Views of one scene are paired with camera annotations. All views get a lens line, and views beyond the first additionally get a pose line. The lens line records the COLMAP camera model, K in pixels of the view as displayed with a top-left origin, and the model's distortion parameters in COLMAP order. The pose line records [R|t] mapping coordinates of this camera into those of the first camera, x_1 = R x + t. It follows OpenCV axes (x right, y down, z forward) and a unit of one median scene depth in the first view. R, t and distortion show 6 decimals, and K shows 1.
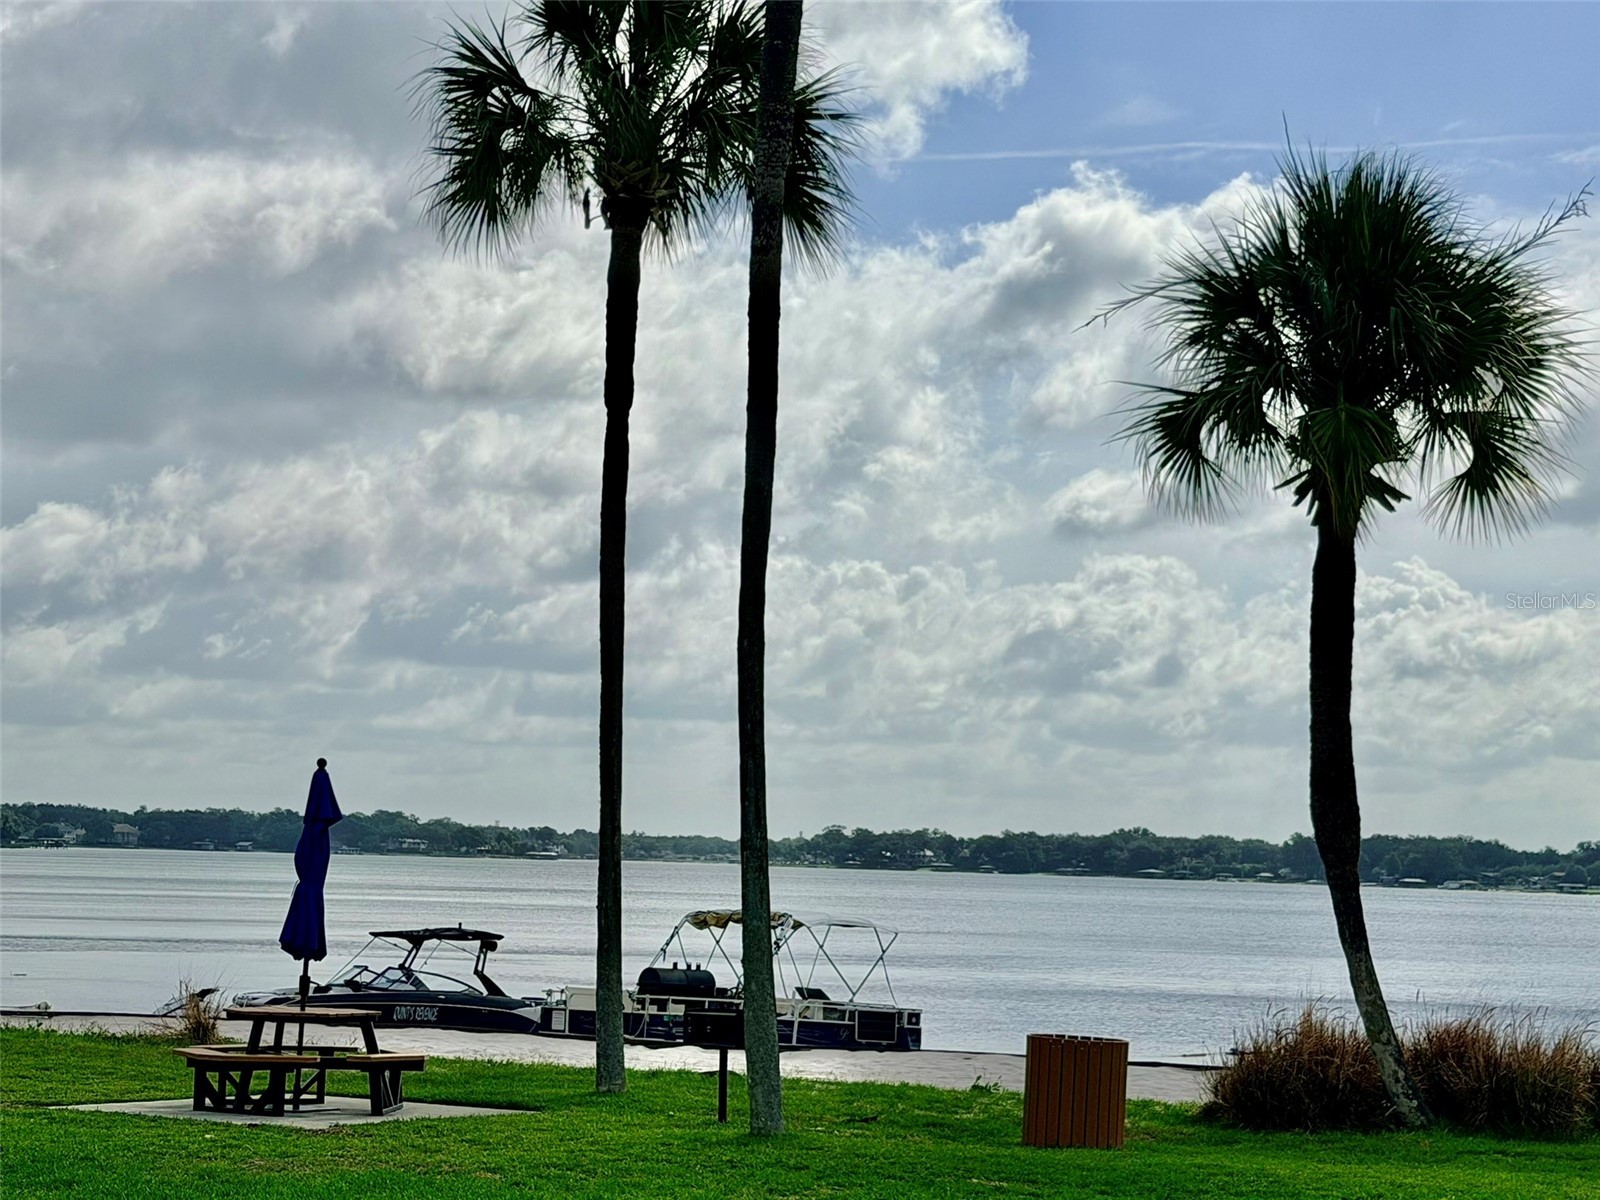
lens RADIAL K [[3407.9, 0, 798.1], [0, 3407.9, 603.2], [0, 0, 1]] dist [0.108697, 0.000000]
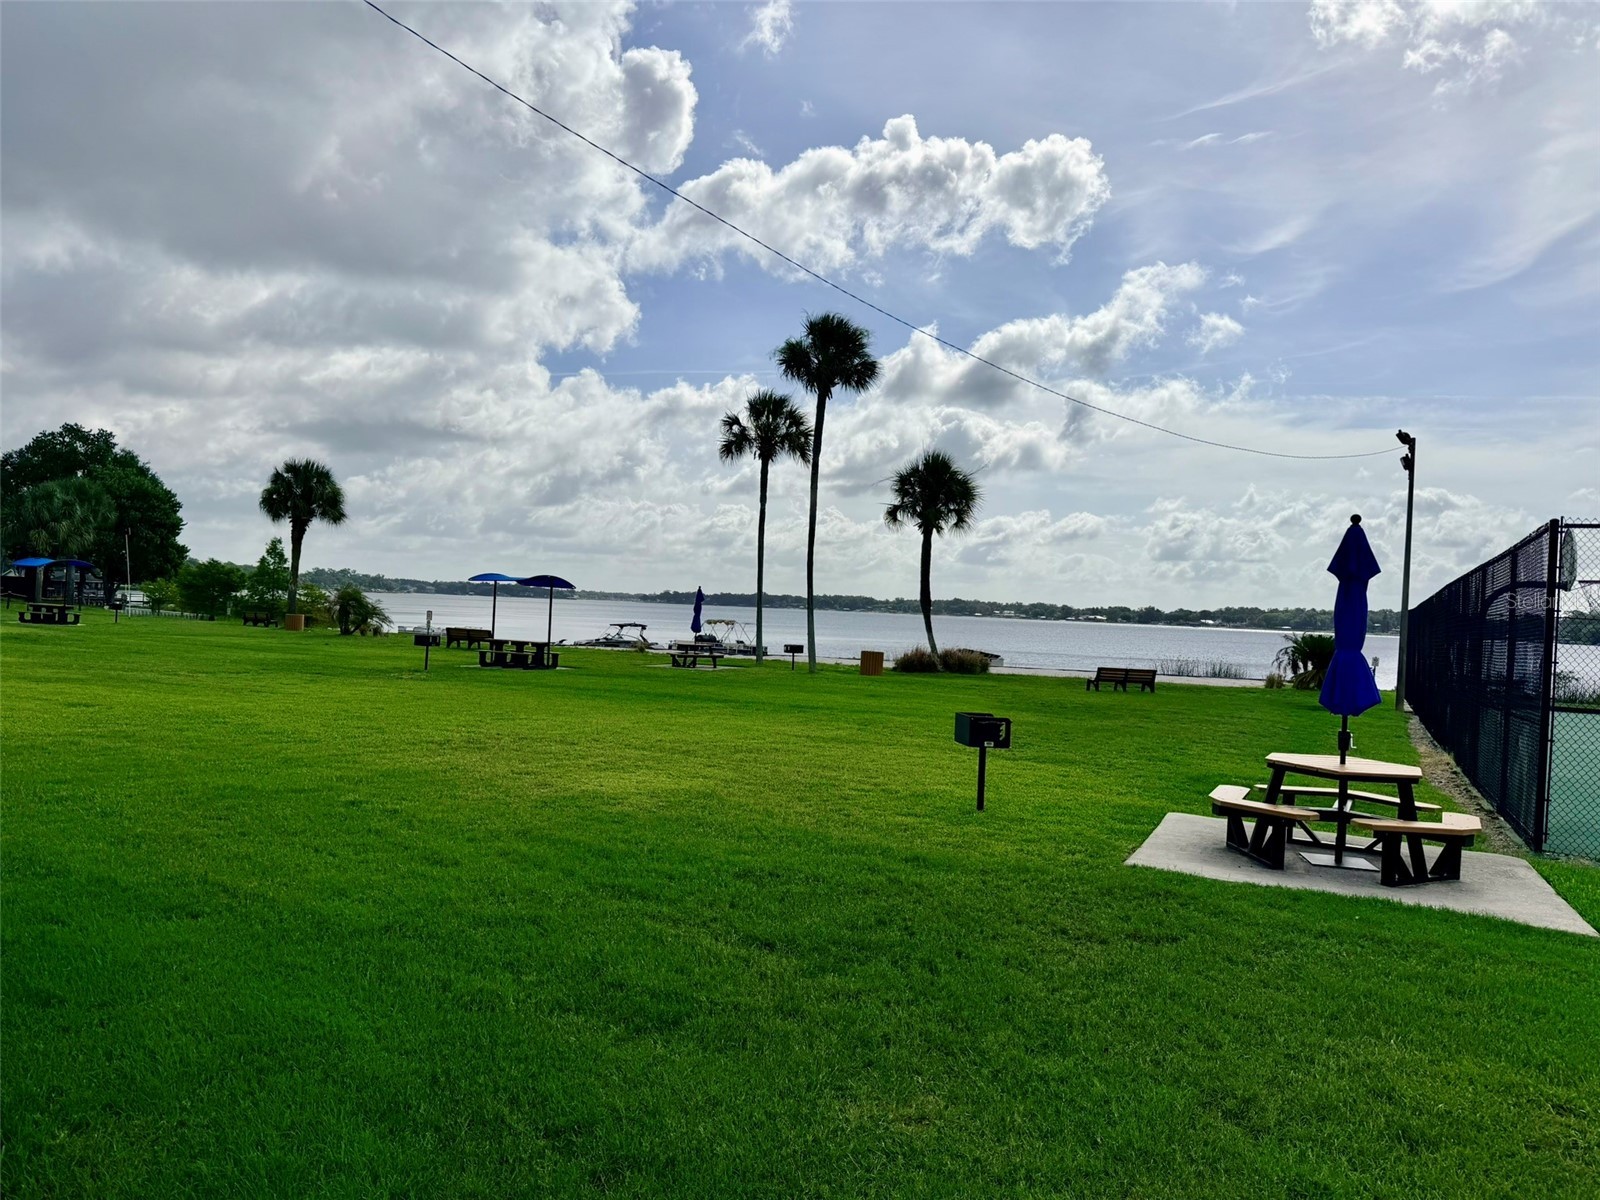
lens RADIAL K [[1117.7, 0, 771.2], [0, 1117.7, 626.2], [0, 0, 1]] dist [-0.017290, -0.010708]
pose [[0.990004, 0.008089, 0.140804, -0.234473], [-0.022052, 0.994953, 0.097886, -0.040879], [-0.139302, -0.100013, 0.985187, -0.374139]]
